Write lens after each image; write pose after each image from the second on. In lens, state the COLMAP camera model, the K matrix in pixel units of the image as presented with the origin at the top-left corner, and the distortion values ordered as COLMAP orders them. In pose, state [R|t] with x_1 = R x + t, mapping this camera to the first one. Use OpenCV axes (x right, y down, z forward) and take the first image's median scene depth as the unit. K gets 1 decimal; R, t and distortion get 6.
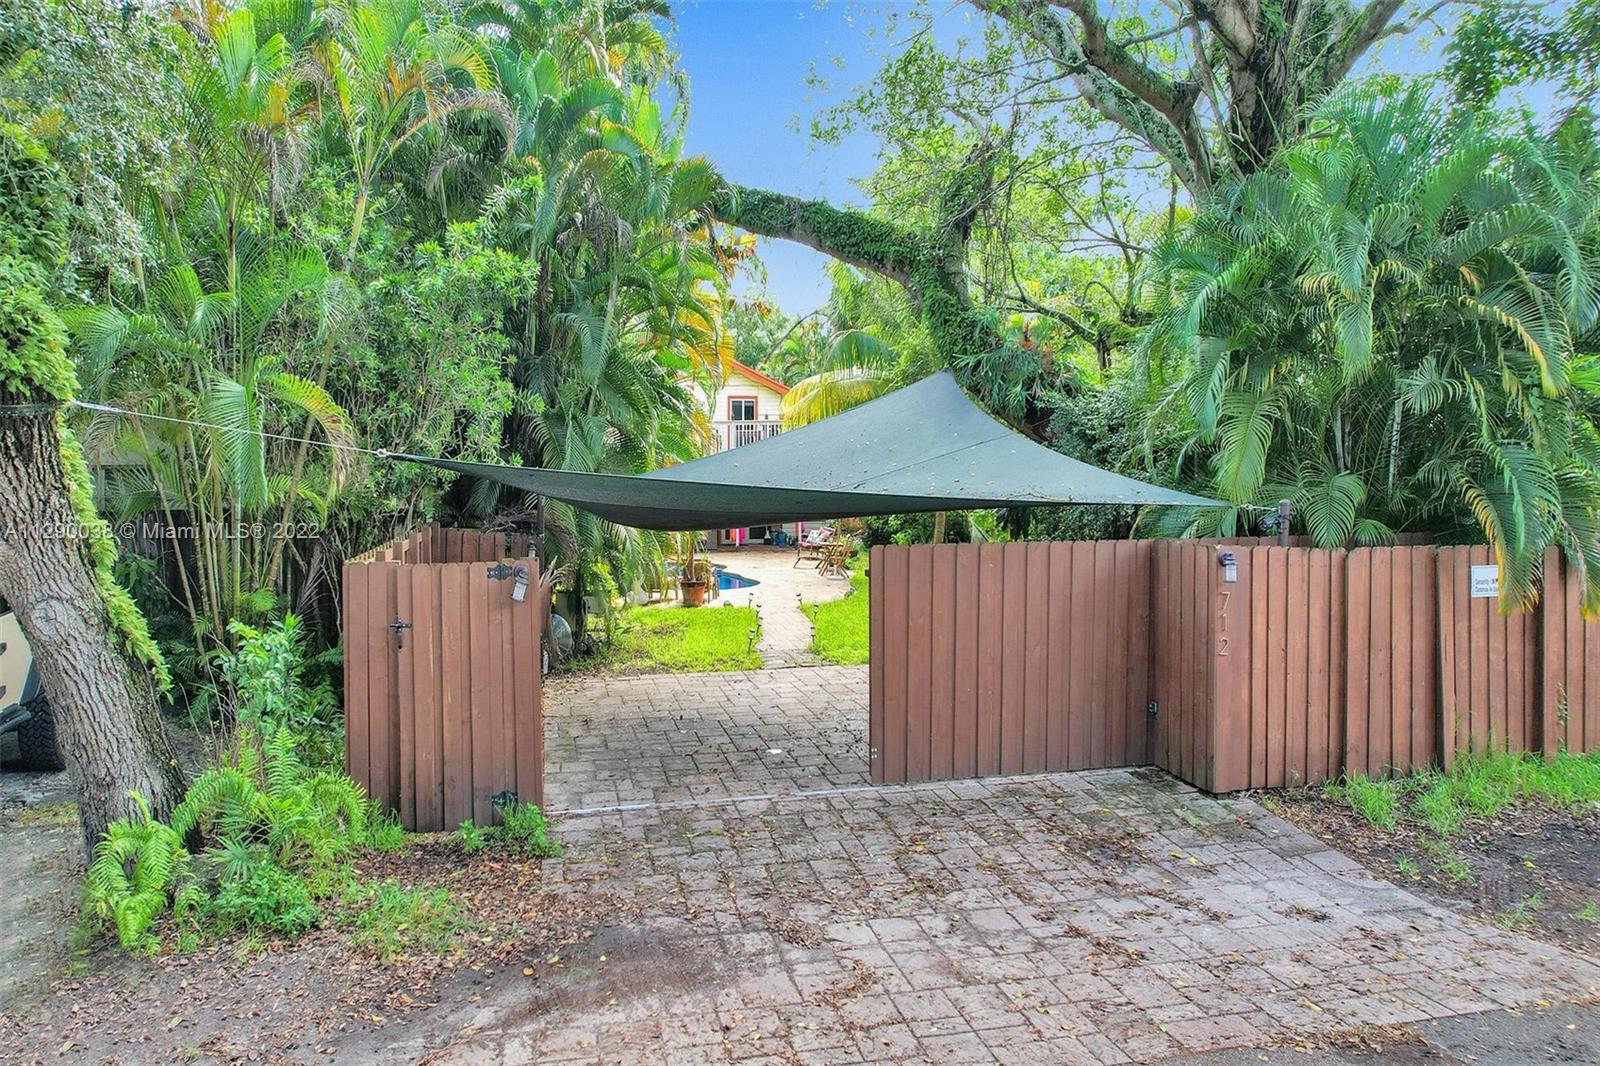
lens RADIAL K [[979.8, 0, 800.0], [0, 979.8, 533.0], [0, 0, 1]] dist [-0.041355, 0.001344]
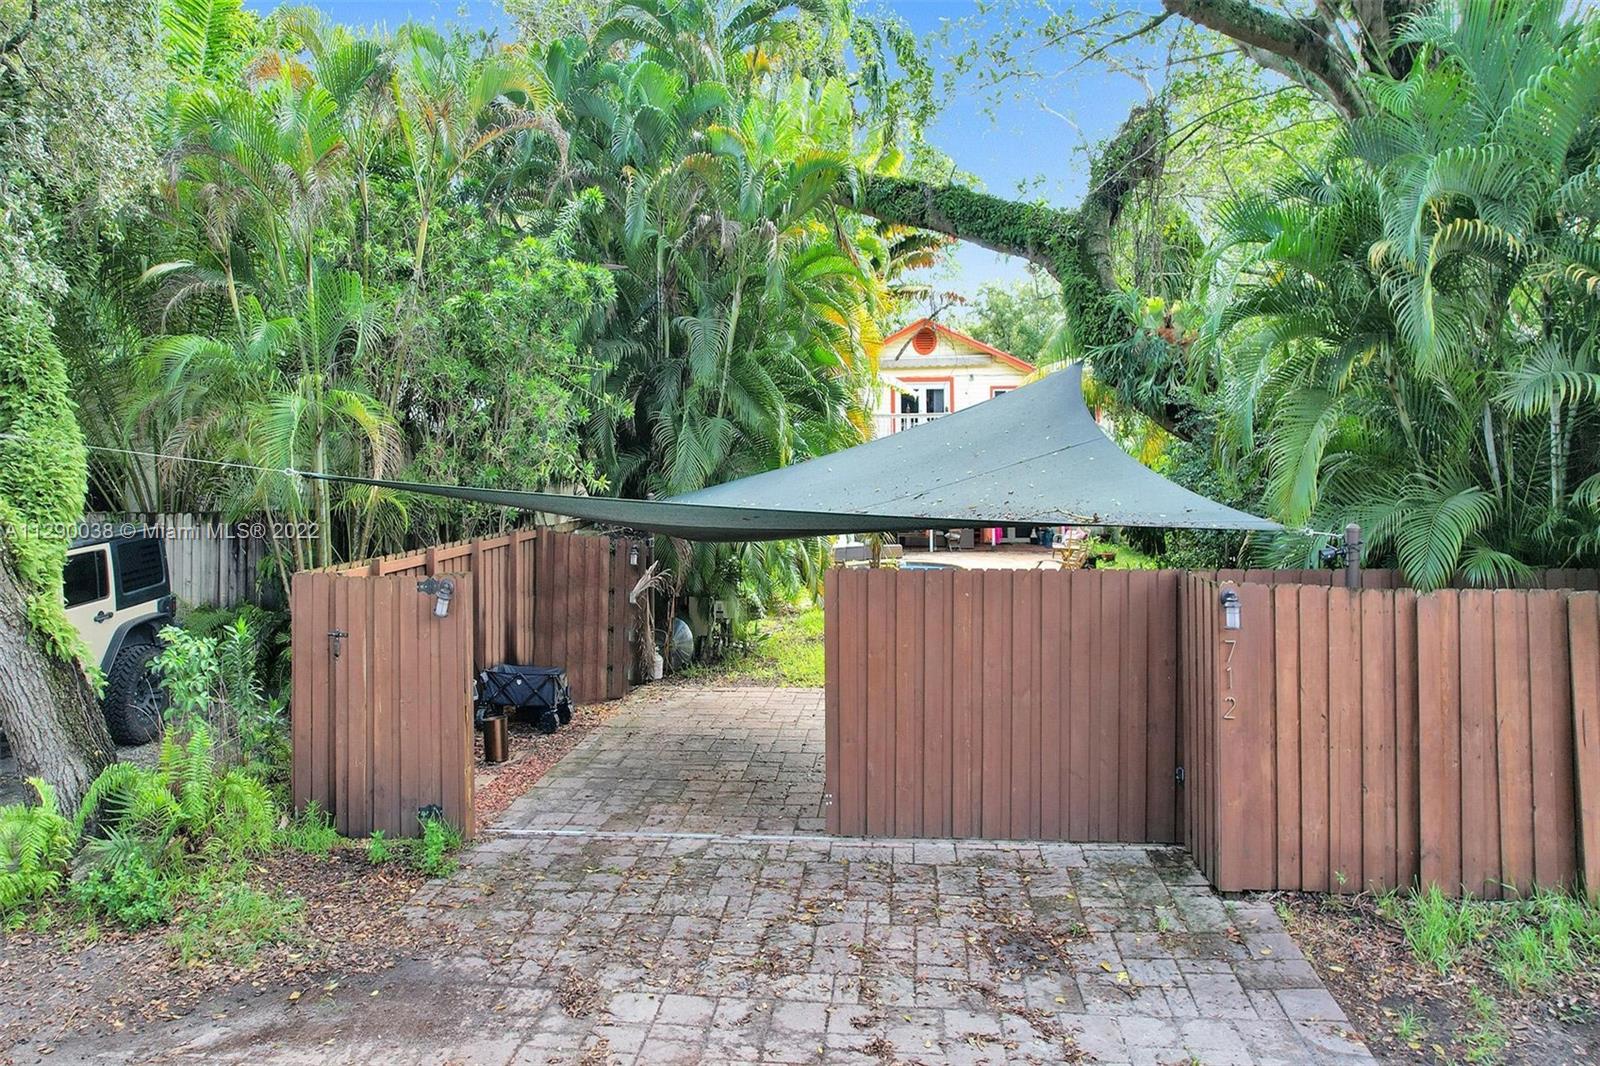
lens RADIAL K [[1018.4, 0, 803.3], [0, 1018.4, 486.2], [0, 0, 1]] dist [-0.048465, 0.018581]
pose [[0.957686, 0.006398, -0.287745, 0.337054], [-0.018019, 0.999124, -0.037757, -0.029013], [0.287251, 0.041344, 0.956963, 0.092634]]
